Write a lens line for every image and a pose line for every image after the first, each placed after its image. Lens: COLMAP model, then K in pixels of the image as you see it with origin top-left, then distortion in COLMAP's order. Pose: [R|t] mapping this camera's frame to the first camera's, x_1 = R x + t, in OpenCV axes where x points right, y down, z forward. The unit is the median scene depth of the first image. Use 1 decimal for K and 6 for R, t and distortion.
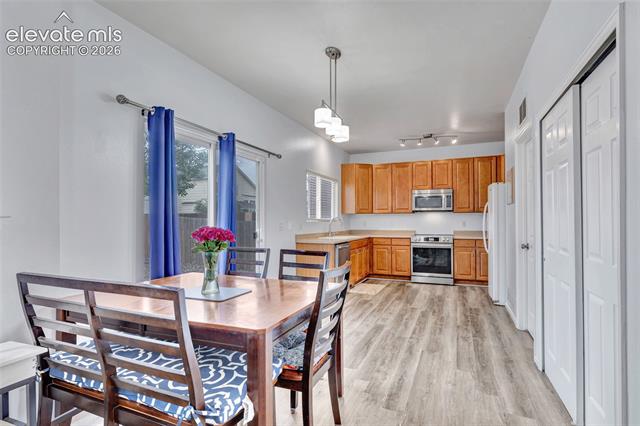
lens RADIAL K [[324.8, 0, 318.6], [0, 324.8, 215.7], [0, 0, 1]] dist [-0.011792, 0.000180]
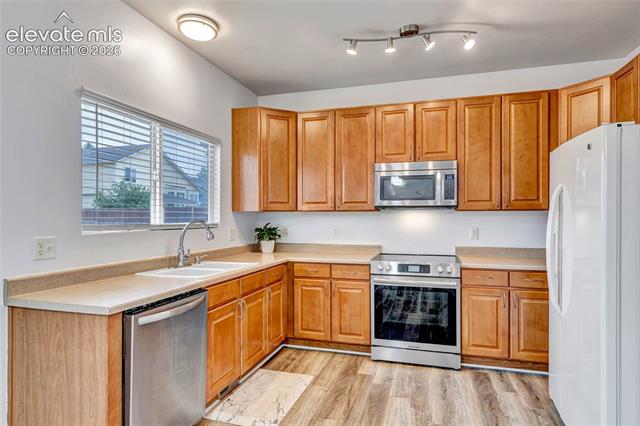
lens RADIAL K [[403.0, 0, 319.5], [0, 403.0, 215.0], [0, 0, 1]] dist [0.042816, 0.000286]
pose [[0.991413, 0.002900, 0.130735, 0.136957], [-0.003875, 0.999967, 0.007201, -0.006572], [-0.130710, -0.007646, 0.991391, 0.439702]]
